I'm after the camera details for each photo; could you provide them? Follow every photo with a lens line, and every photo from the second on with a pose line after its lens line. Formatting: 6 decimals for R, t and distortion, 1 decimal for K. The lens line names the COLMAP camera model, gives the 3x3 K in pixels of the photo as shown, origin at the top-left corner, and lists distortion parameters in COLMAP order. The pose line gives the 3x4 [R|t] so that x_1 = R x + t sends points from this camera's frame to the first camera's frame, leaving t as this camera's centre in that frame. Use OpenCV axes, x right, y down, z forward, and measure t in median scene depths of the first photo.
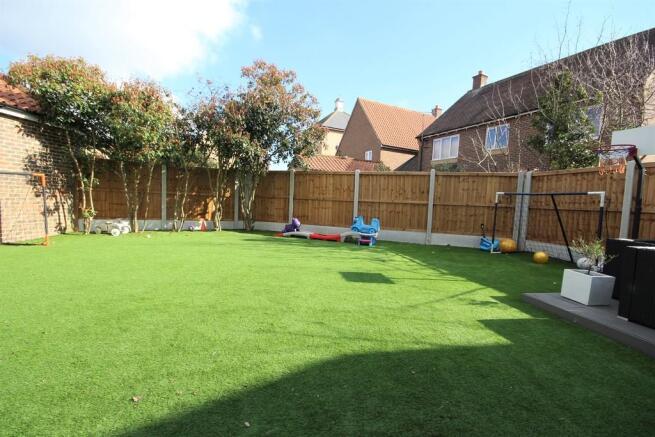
lens RADIAL K [[302.7, 0, 327.5], [0, 302.7, 218.5], [0, 0, 1]] dist [0.001870, -0.000078]
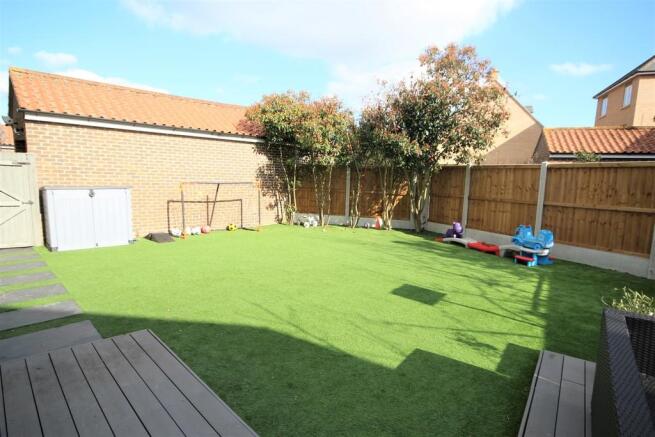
lens RADIAL K [[375.0, 0, 329.3], [0, 375.0, 221.7], [0, 0, 1]] dist [0.001917, 0.000481]
pose [[0.707091, 0.062662, -0.704340, 0.407583], [-0.039730, 0.998013, 0.048904, -0.042472], [0.706005, -0.006596, 0.708176, -0.014361]]
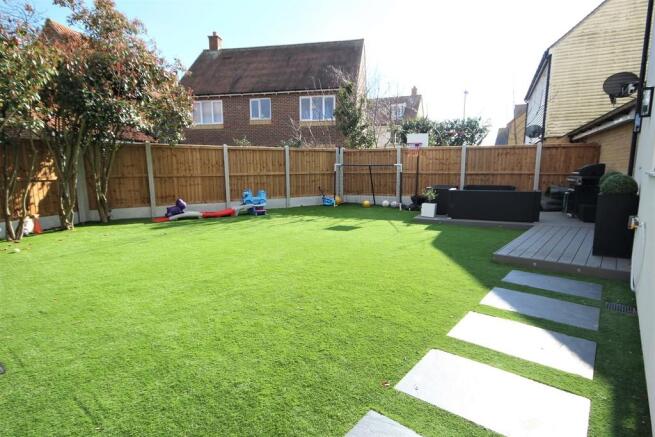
lens RADIAL K [[350.3, 0, 327.5], [0, 350.3, 218.5], [0, 0, 1]] dist [0.000332, 0.000053]
pose [[0.607463, -0.159054, 0.778262, -0.696389], [0.077935, 0.986955, 0.140874, -0.059100], [-0.790516, -0.024922, 0.611934, 0.001778]]
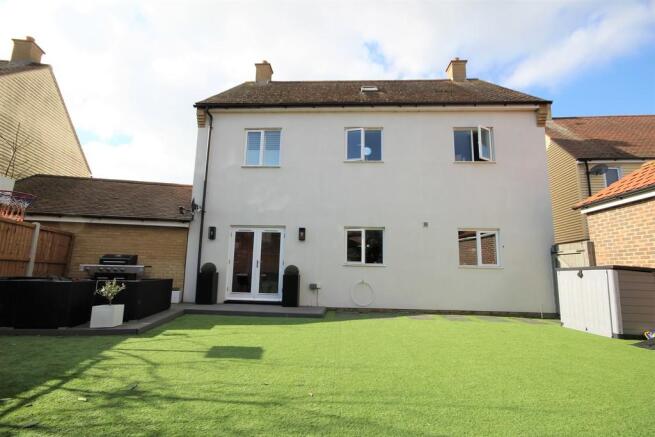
lens RADIAL K [[302.7, 0, 327.5], [0, 302.7, 218.5], [0, 0, 1]] dist [0.001870, -0.000078]
pose [[-0.997964, -0.061420, 0.017165, -0.083138], [-0.063018, 0.991056, -0.117627, -0.053063], [-0.009787, -0.118469, -0.992910, 1.066103]]
